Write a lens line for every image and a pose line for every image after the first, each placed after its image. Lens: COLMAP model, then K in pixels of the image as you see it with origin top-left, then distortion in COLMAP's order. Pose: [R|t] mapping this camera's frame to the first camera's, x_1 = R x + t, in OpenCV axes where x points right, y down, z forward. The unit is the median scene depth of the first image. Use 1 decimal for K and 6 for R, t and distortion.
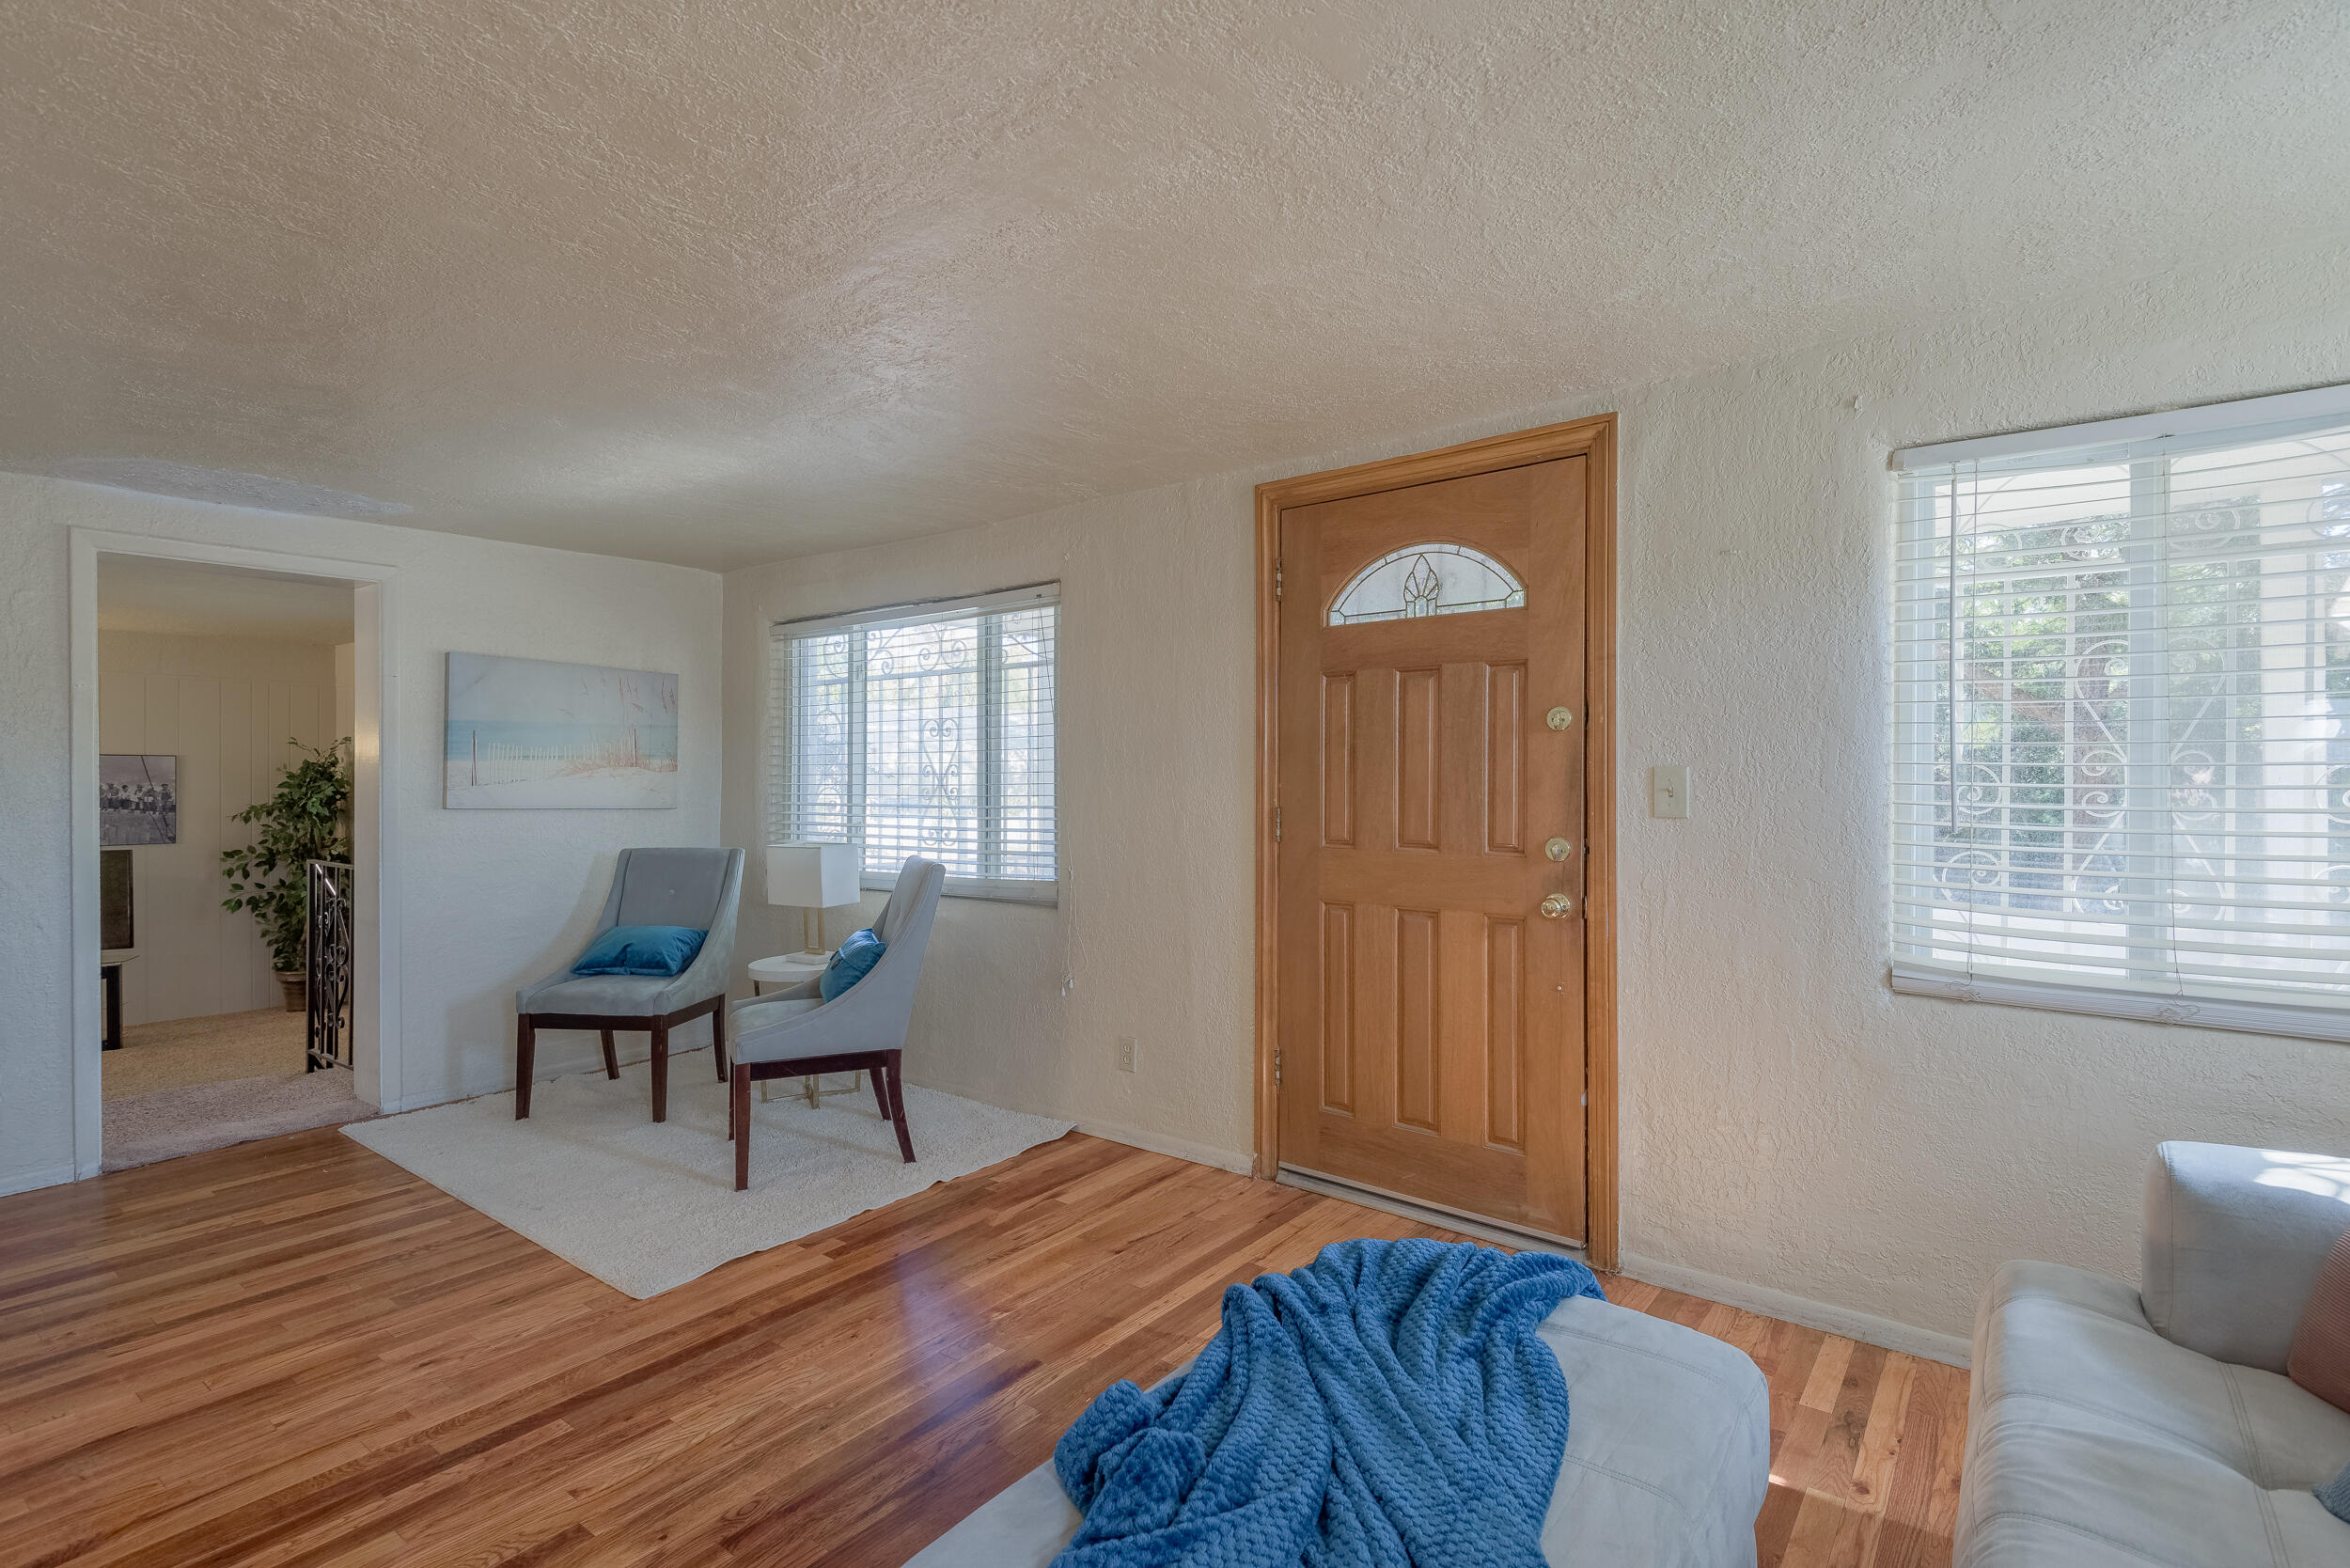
lens RADIAL K [[1113.7, 0, 1175.0], [0, 1113.7, 784.0], [0, 0, 1]] dist [0.022713, -0.000345]
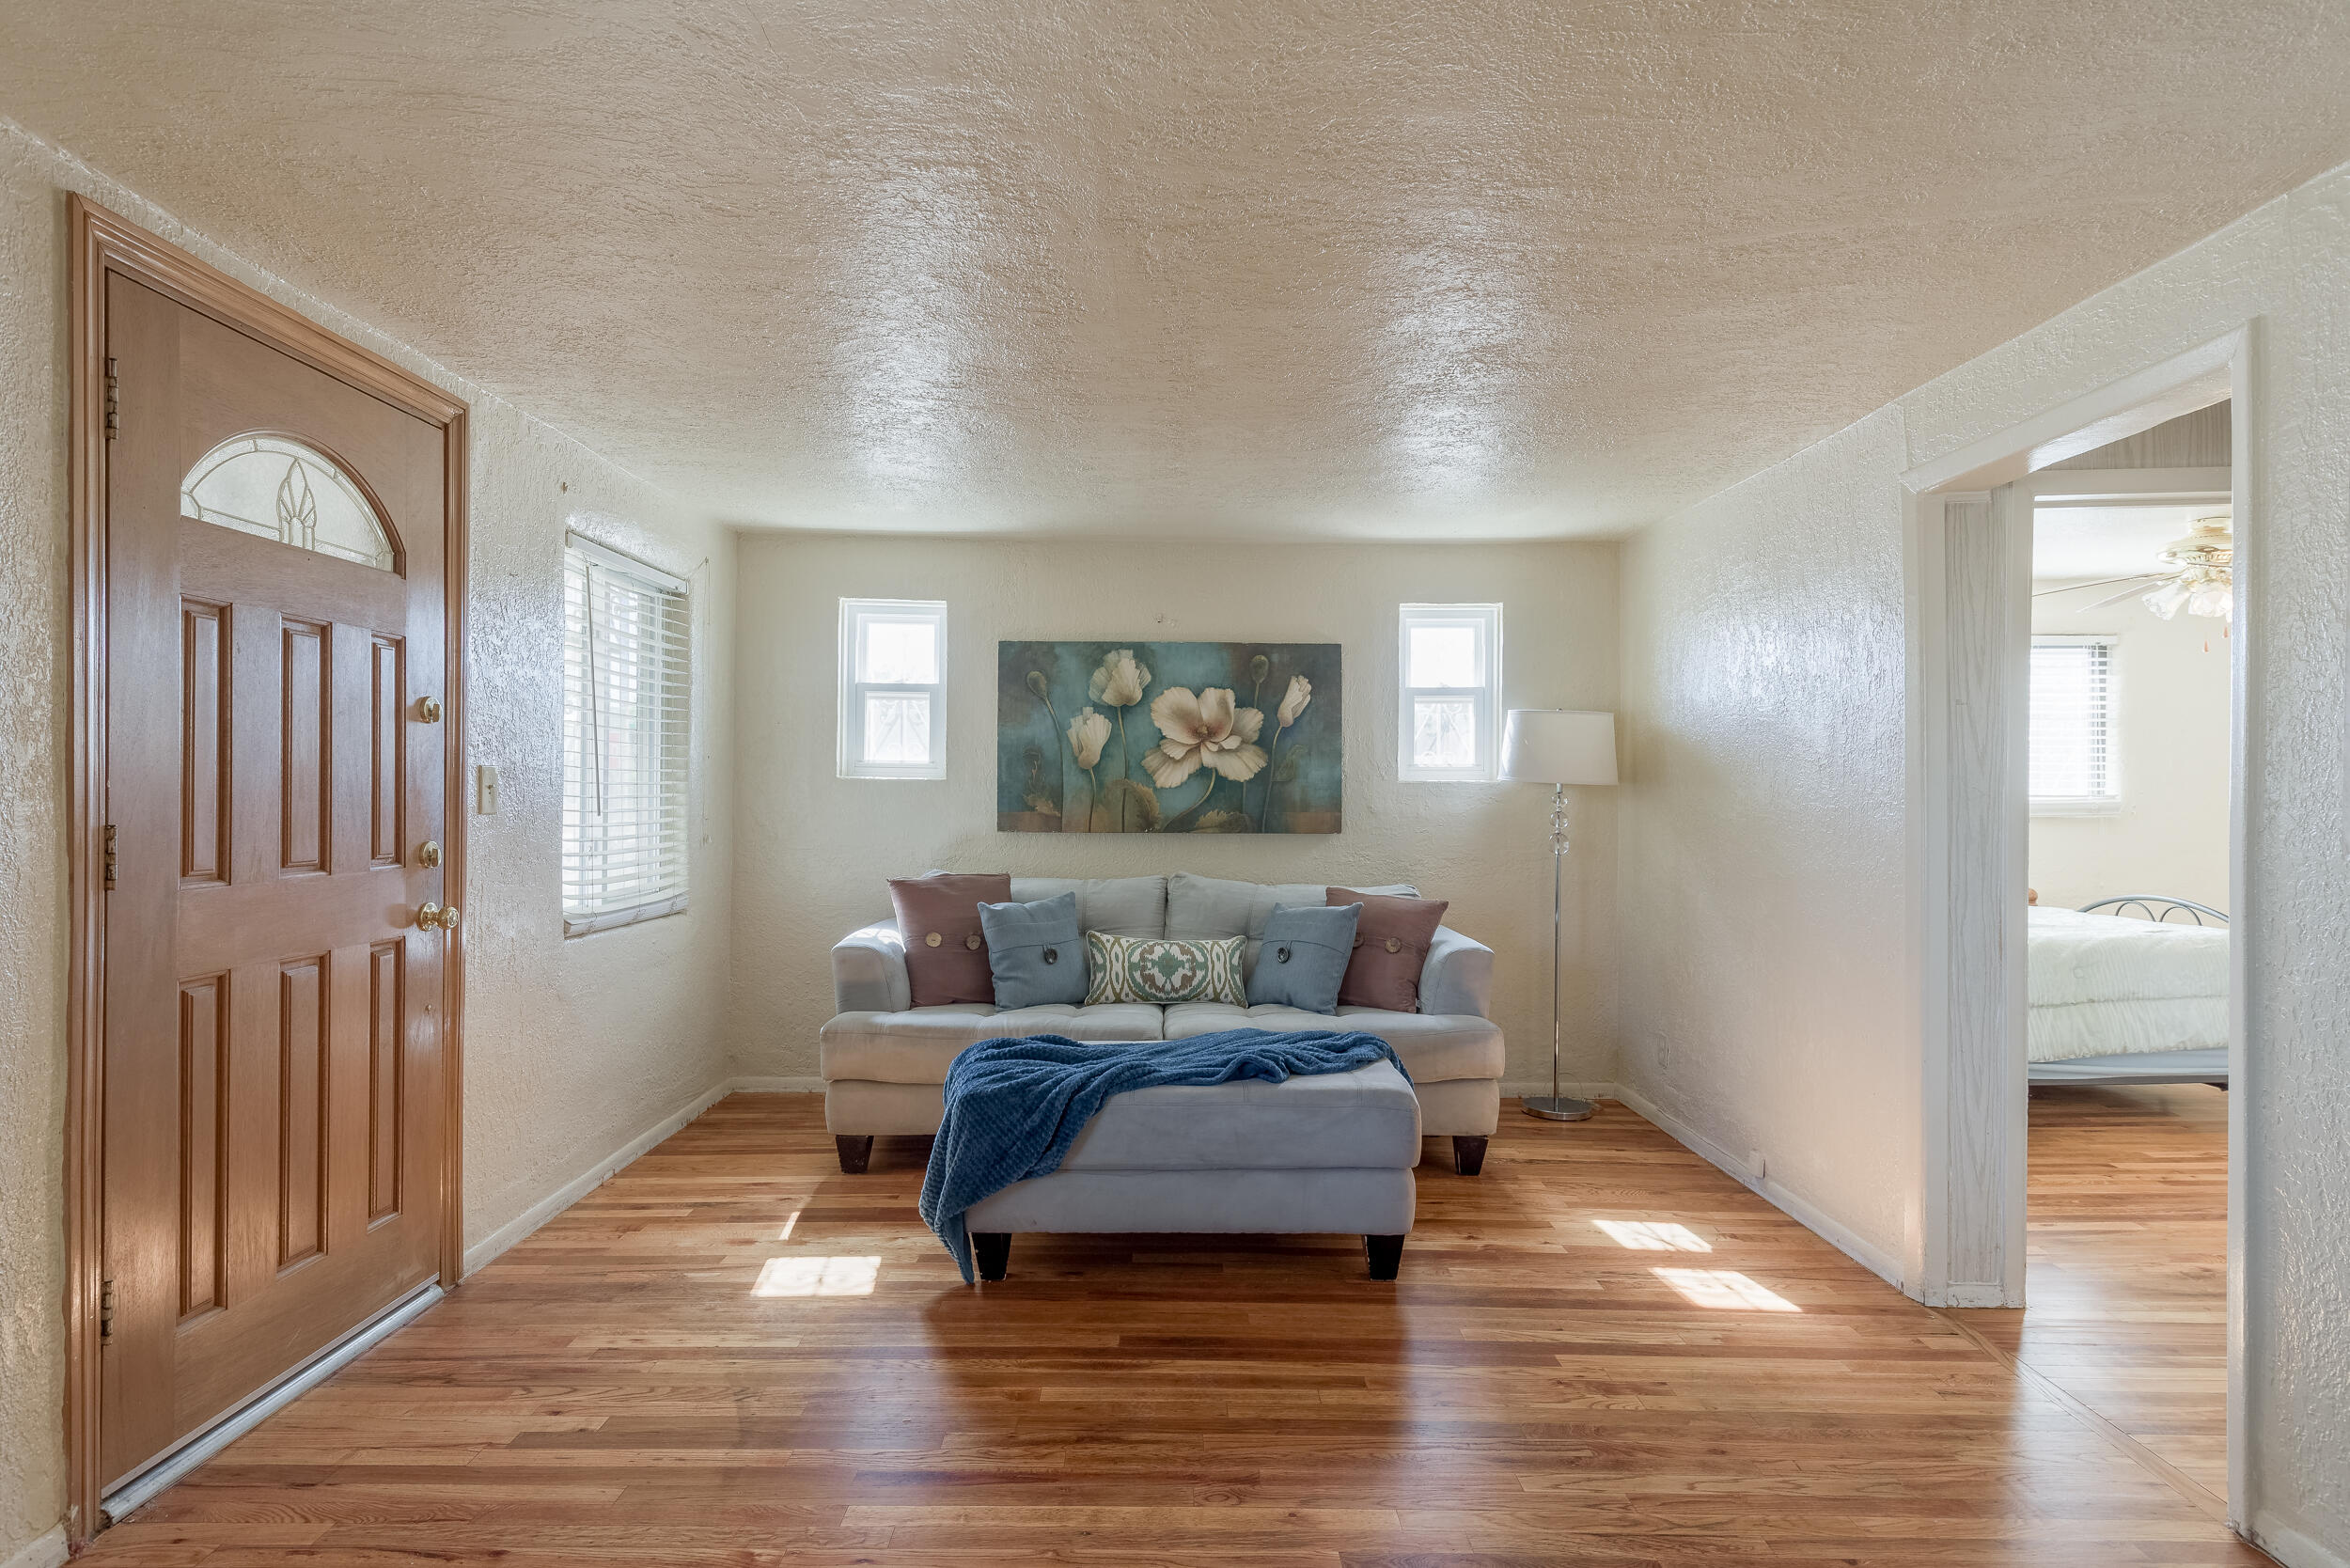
lens RADIAL K [[1234.1, 0, 1179.1], [0, 1234.1, 778.7], [0, 0, 1]] dist [0.022114, -0.011677]
pose [[-0.618027, 0.001680, 0.786155, -0.710769], [0.001504, 0.999998, -0.000955, 0.000251], [-0.786155, 0.000592, -0.618029, 0.988914]]
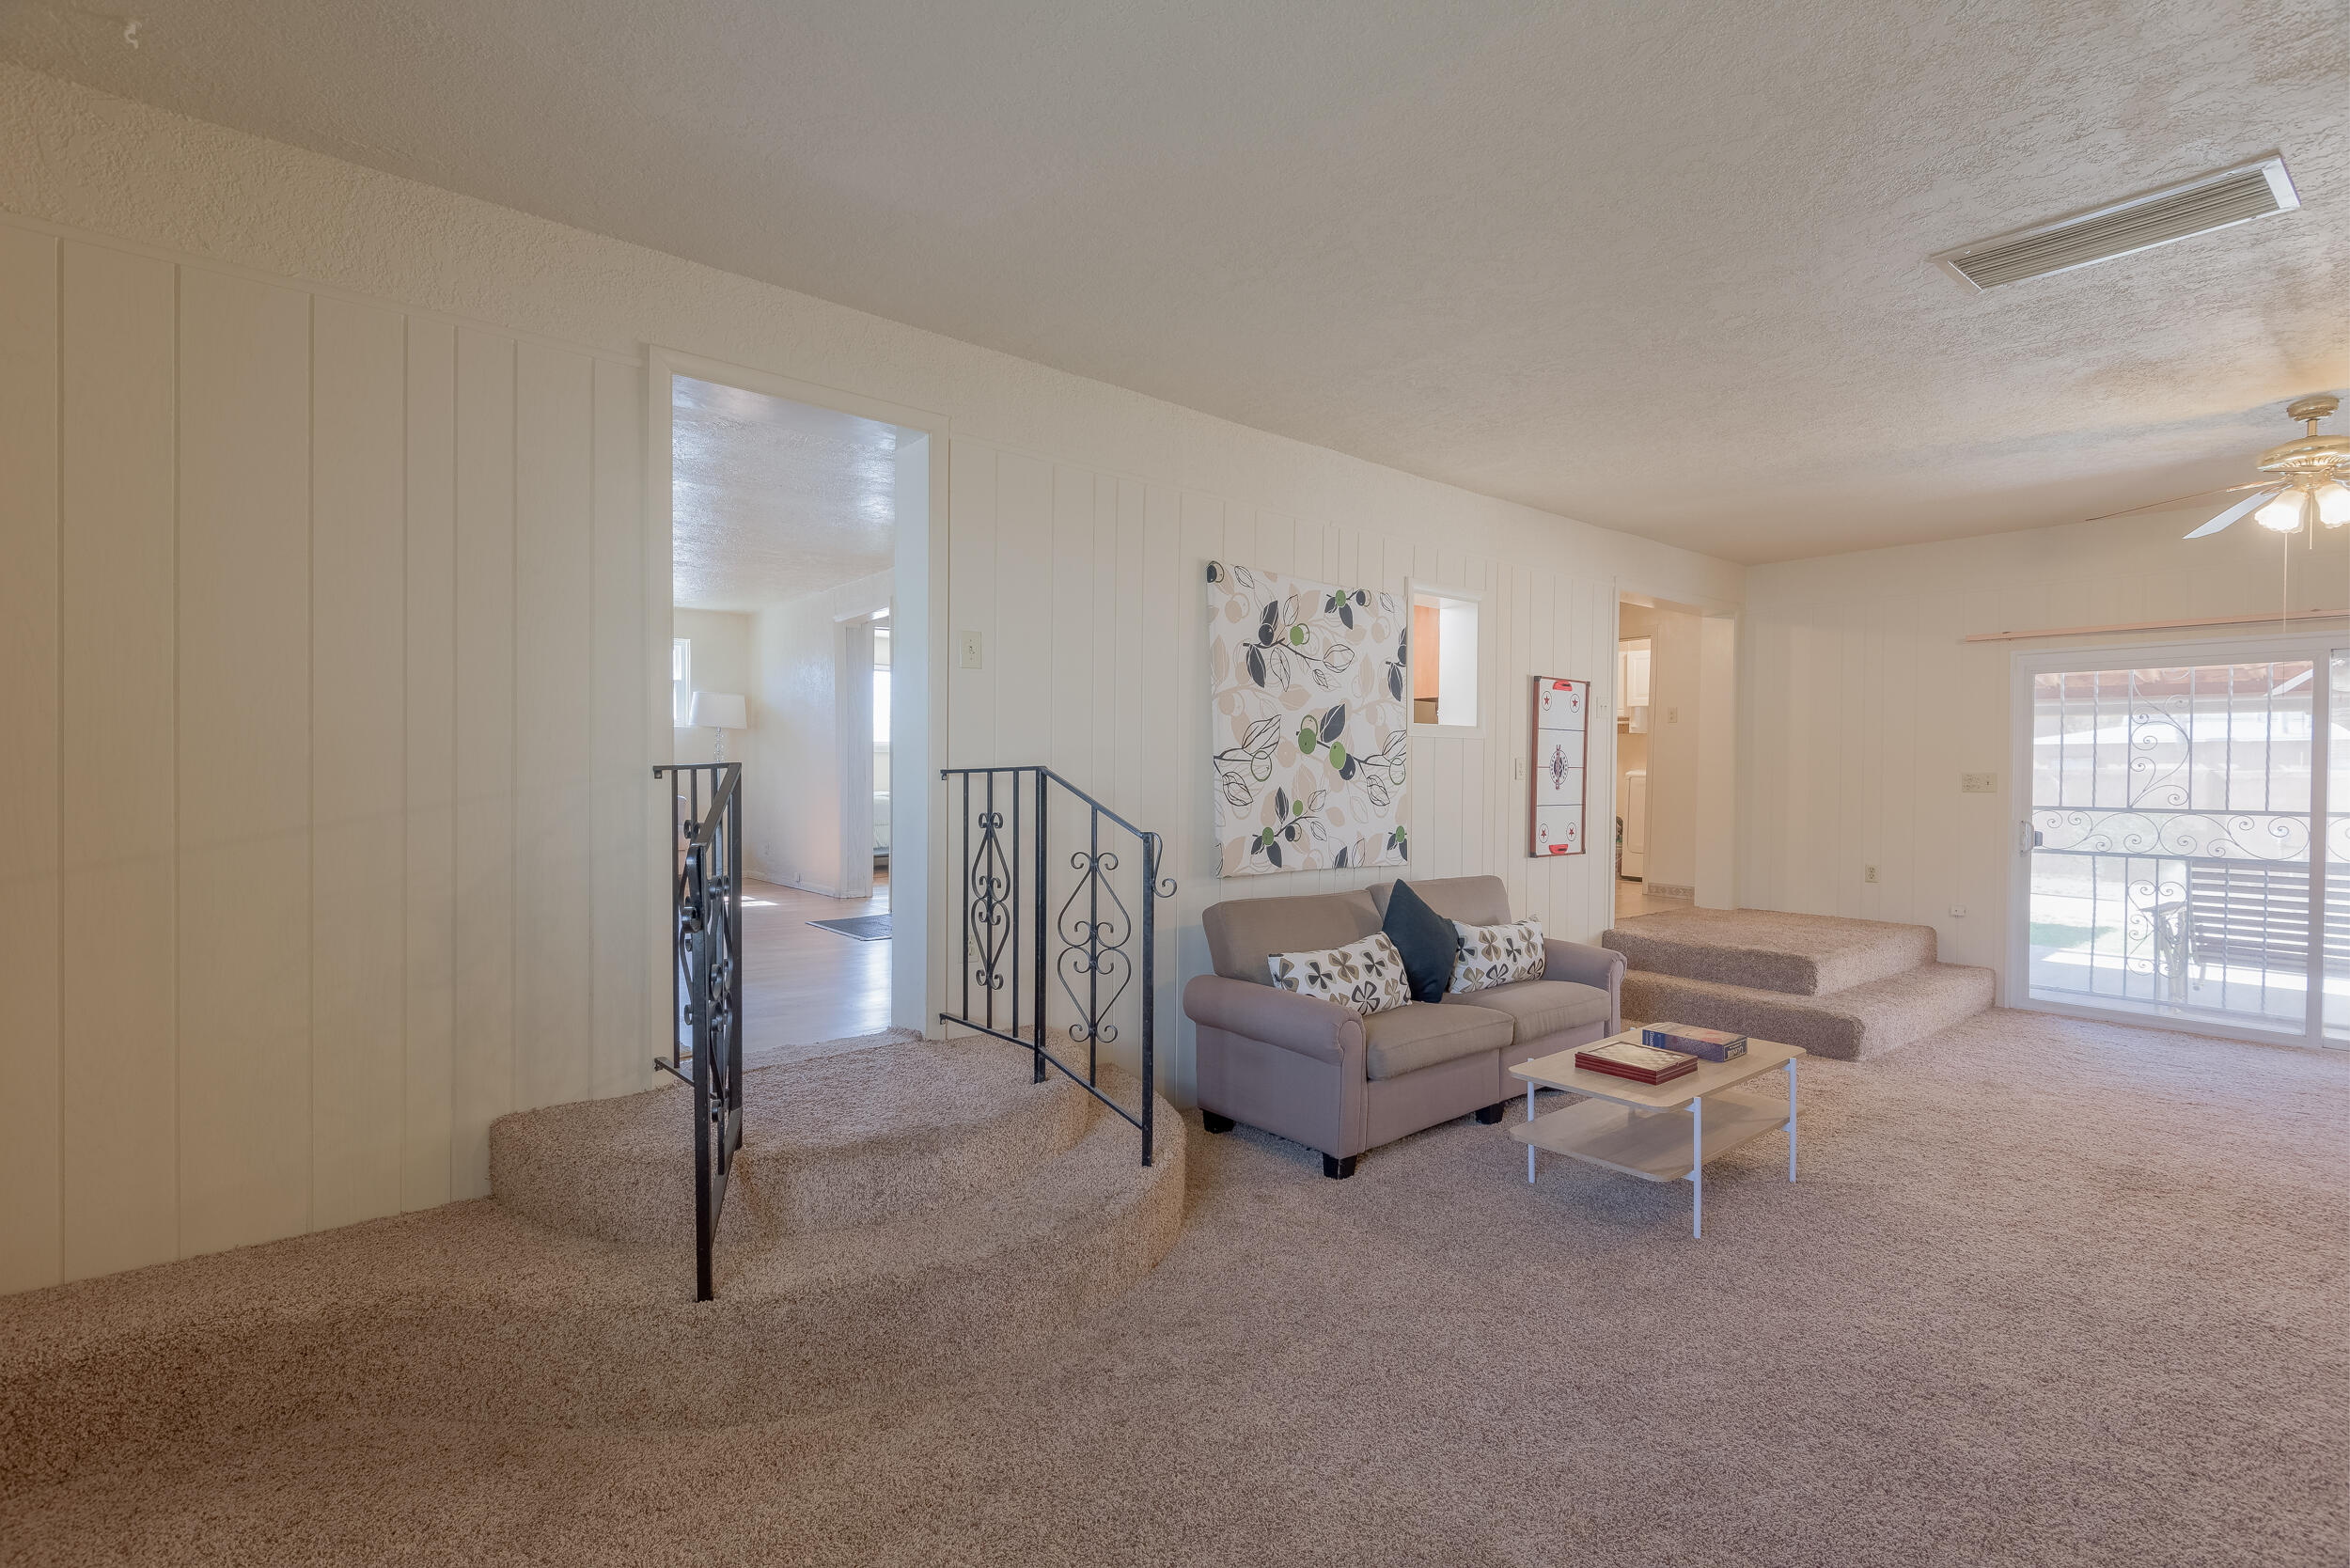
lens RADIAL K [[1097.2, 0, 1171.6], [0, 1097.2, 781.9], [0, 0, 1]] dist [-0.007063, -0.000807]
pose [[-0.971899, -0.009535, 0.235204, -1.596042], [-0.005858, 0.999850, 0.016330, 0.091746], [-0.235324, 0.014493, -0.971809, 2.144841]]
